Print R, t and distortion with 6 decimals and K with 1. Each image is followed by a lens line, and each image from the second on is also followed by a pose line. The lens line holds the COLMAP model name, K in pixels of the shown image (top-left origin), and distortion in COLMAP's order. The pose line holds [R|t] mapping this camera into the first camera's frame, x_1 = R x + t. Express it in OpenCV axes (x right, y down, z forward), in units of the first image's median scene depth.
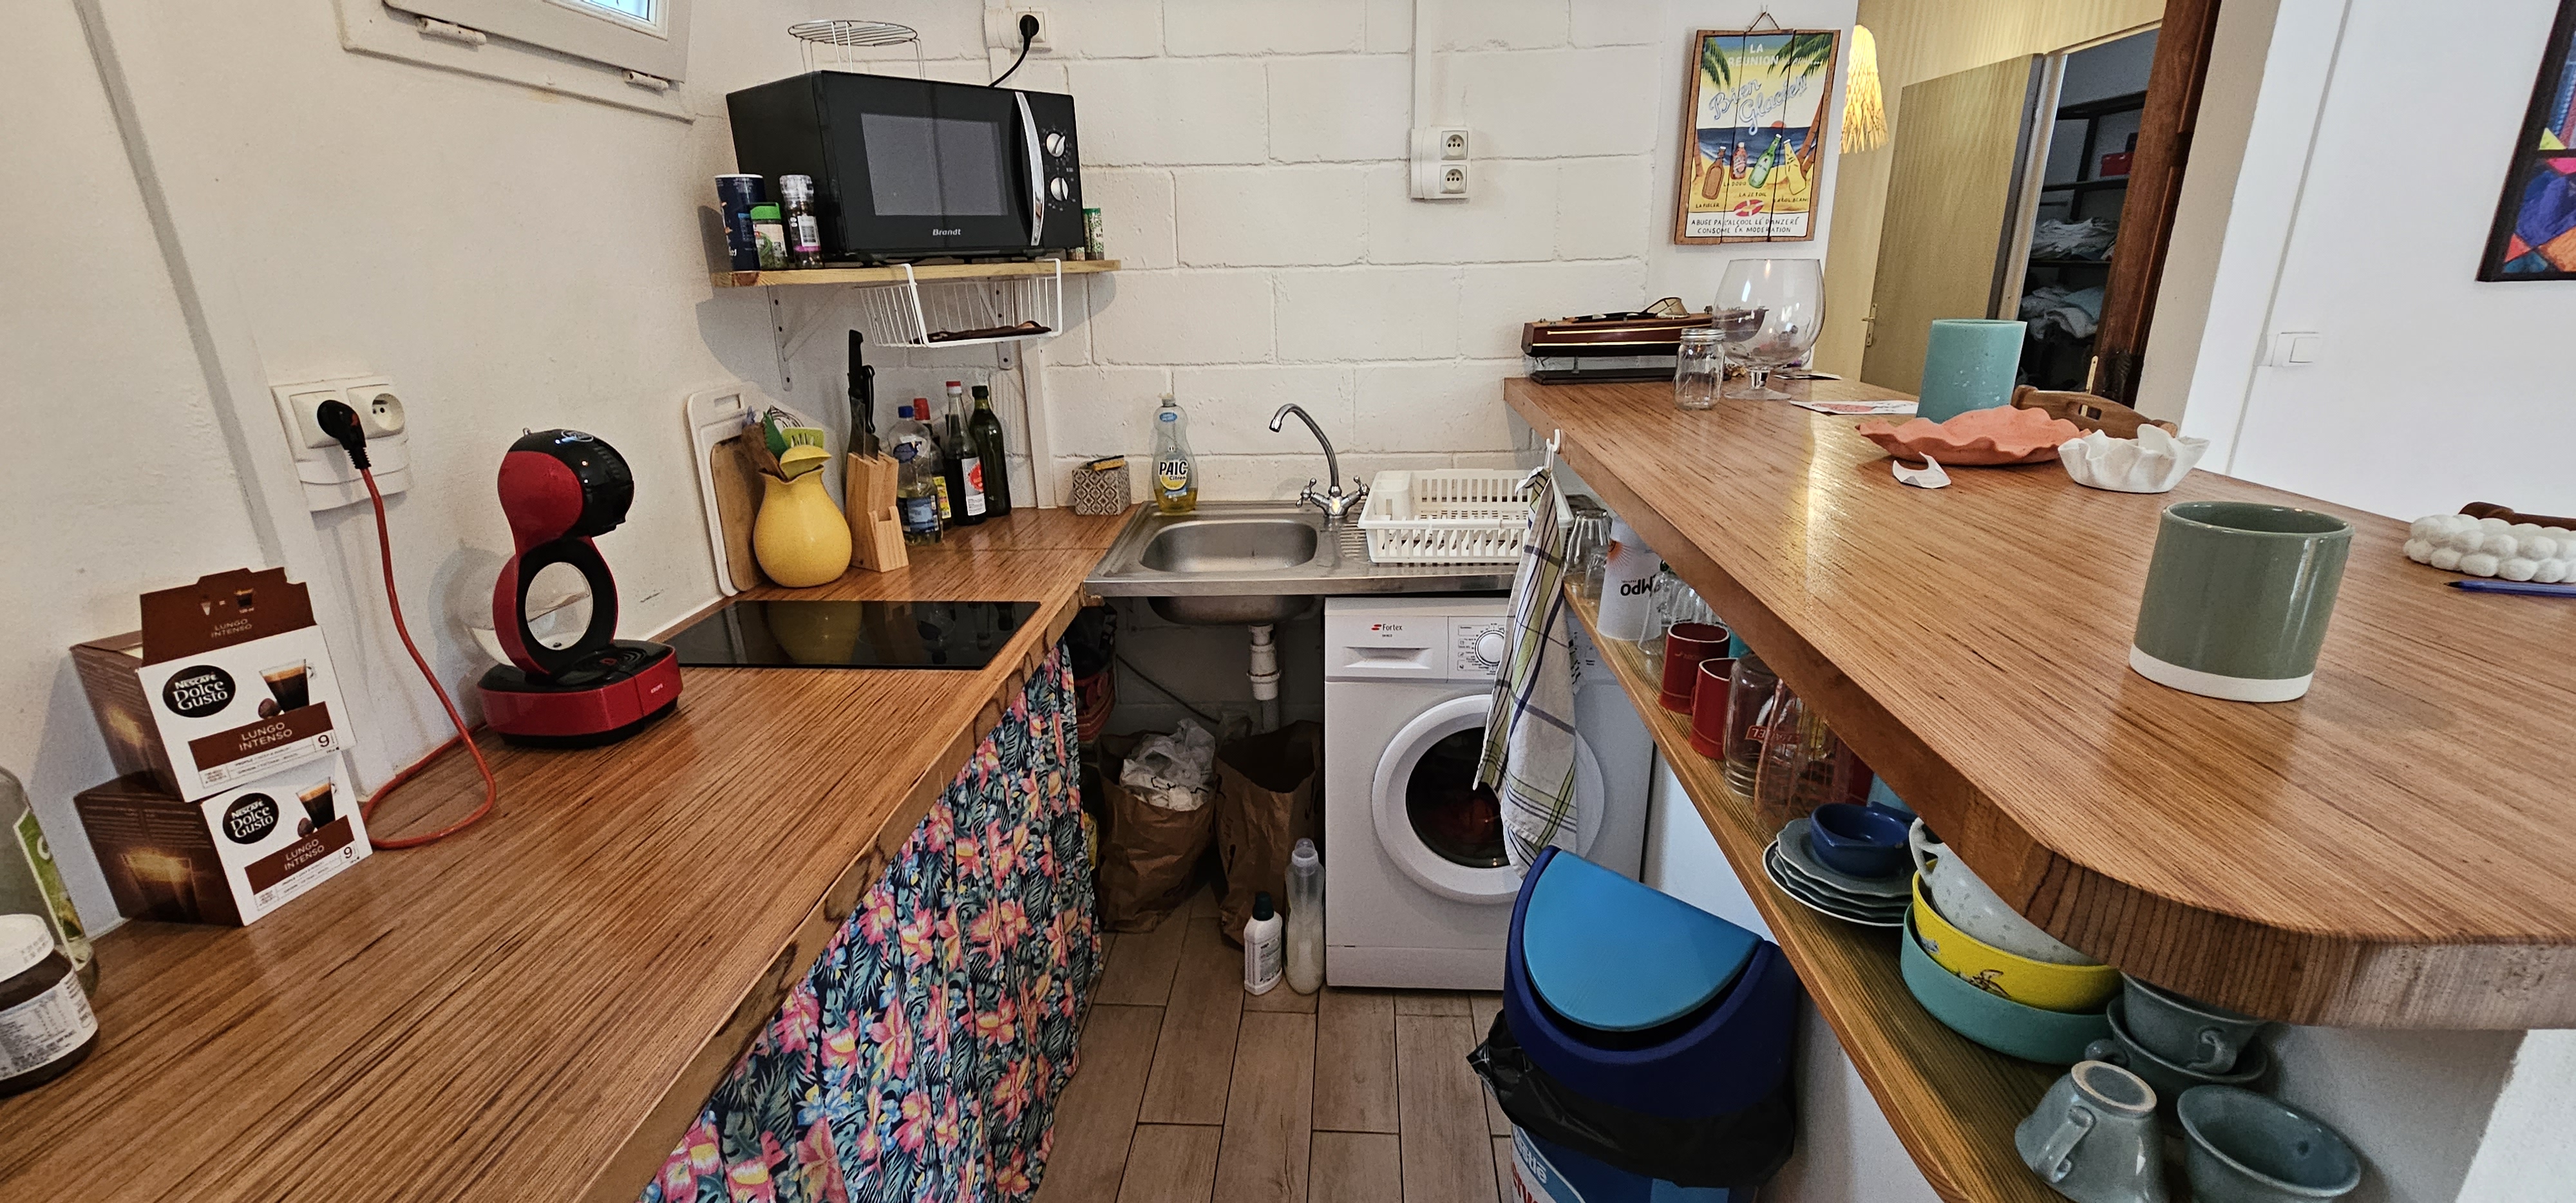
lens RADIAL K [[1039.6, 0, 1293.2], [0, 1039.6, 595.3], [0, 0, 1]] dist [-0.002036, -0.000157]
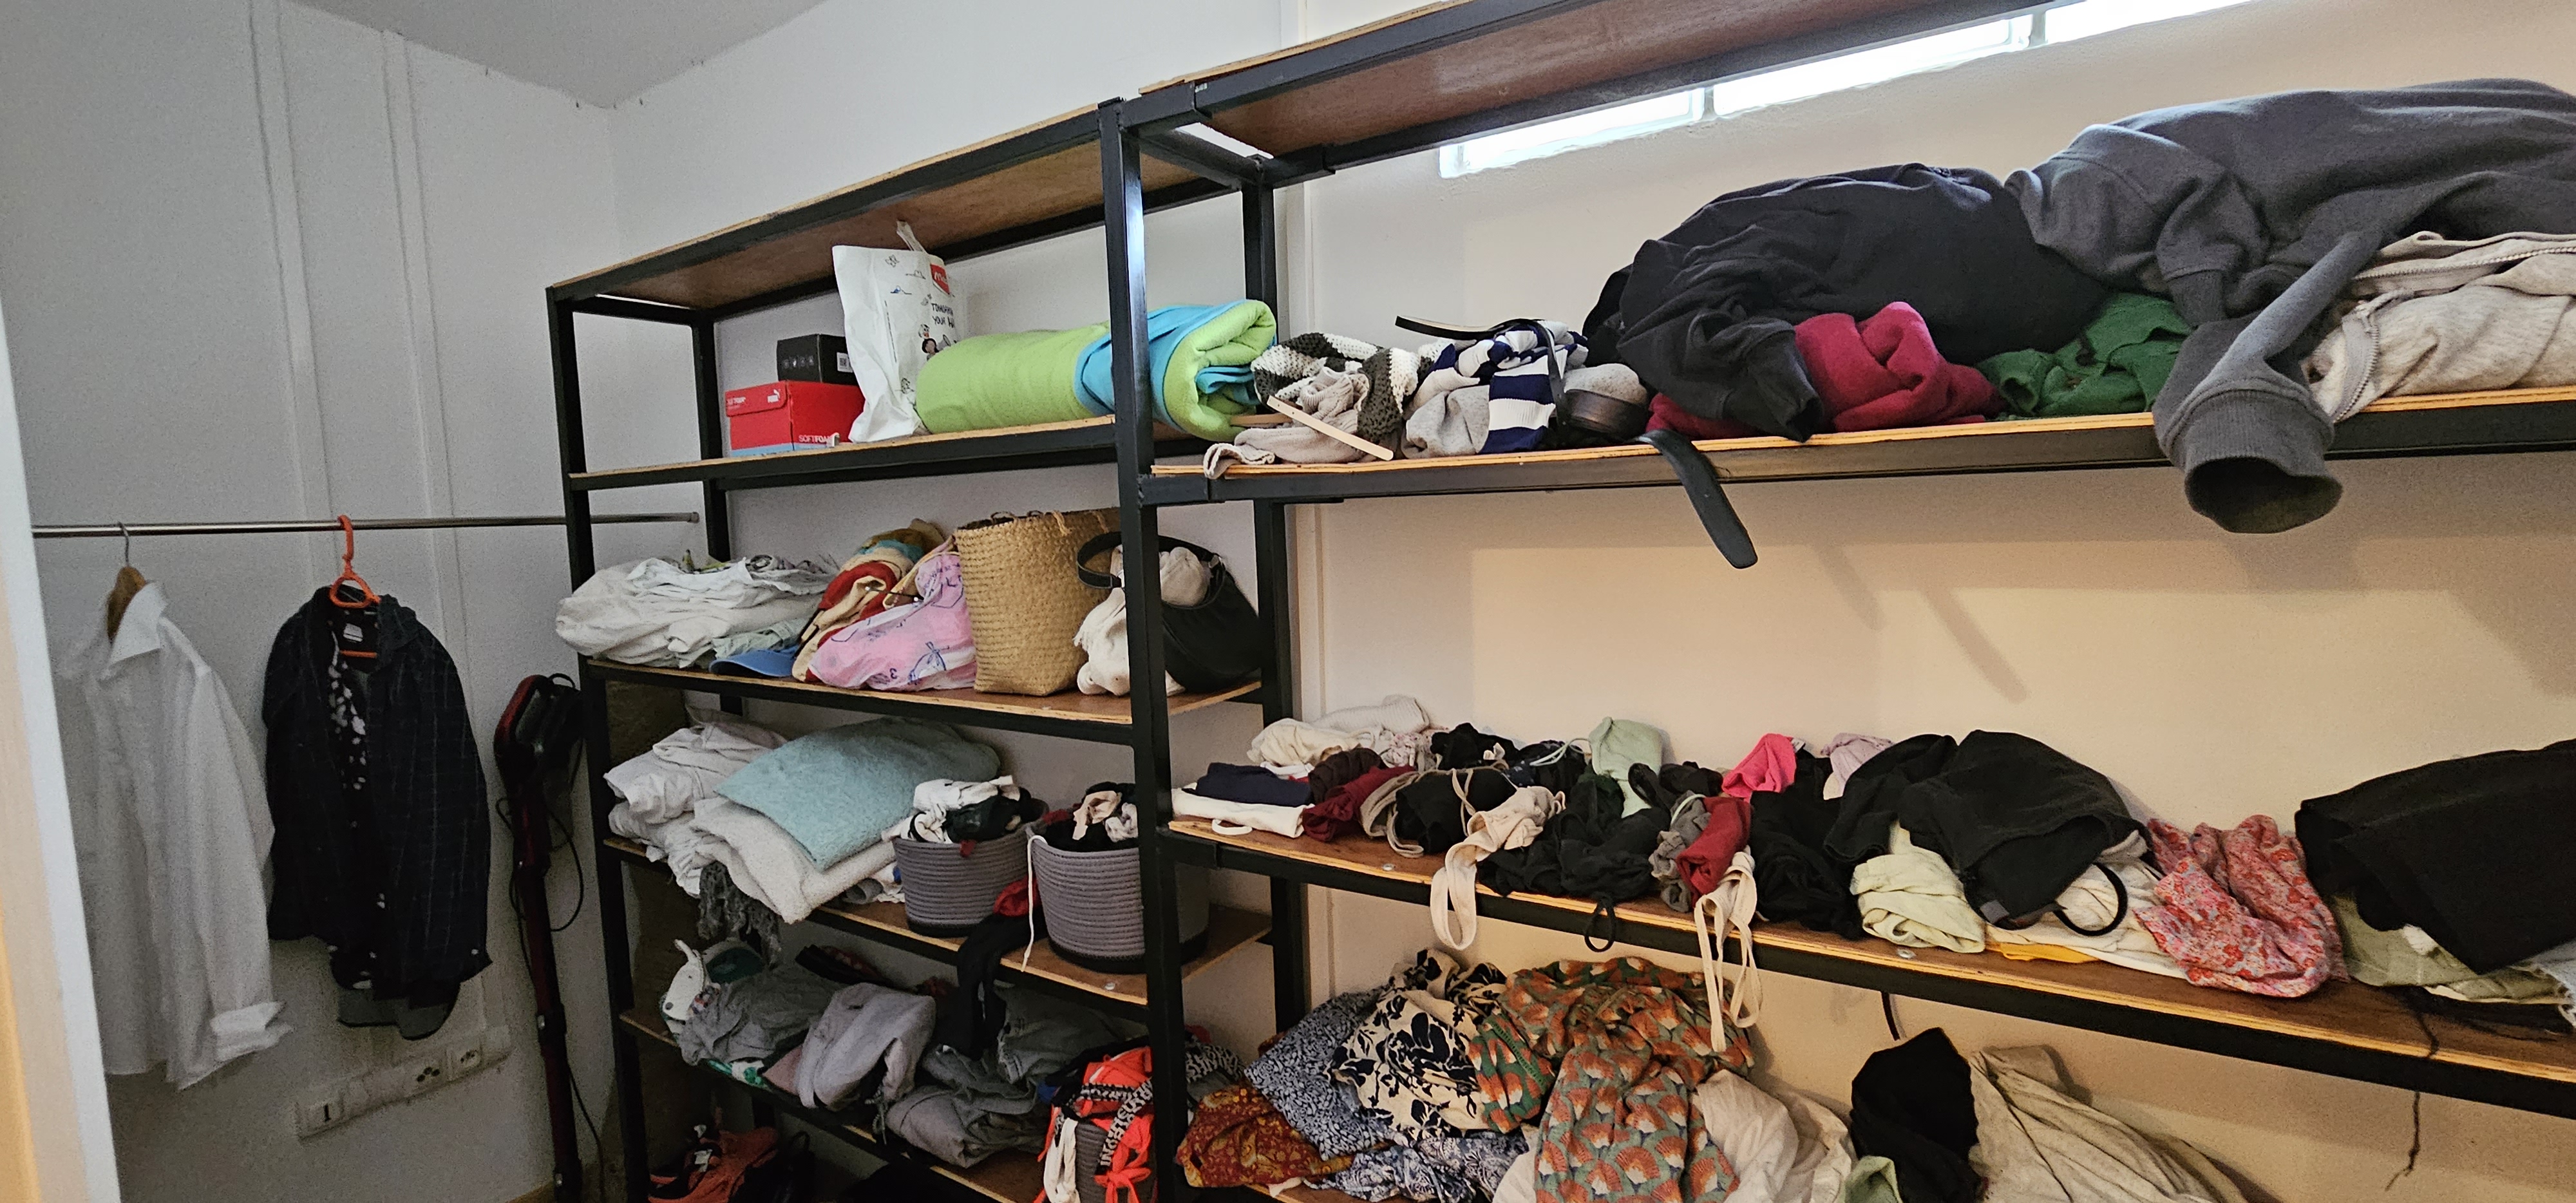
lens RADIAL K [[1039.6, 0, 1293.5], [0, 1039.6, 604.1], [0, 0, 1]] dist [-0.002036, -0.000157]
pose [[0.501560, -0.064849, 0.862689, 0.564239], [0.282760, 0.954708, -0.092628, -0.266829], [-0.817609, 0.290393, 0.497180, 0.684986]]
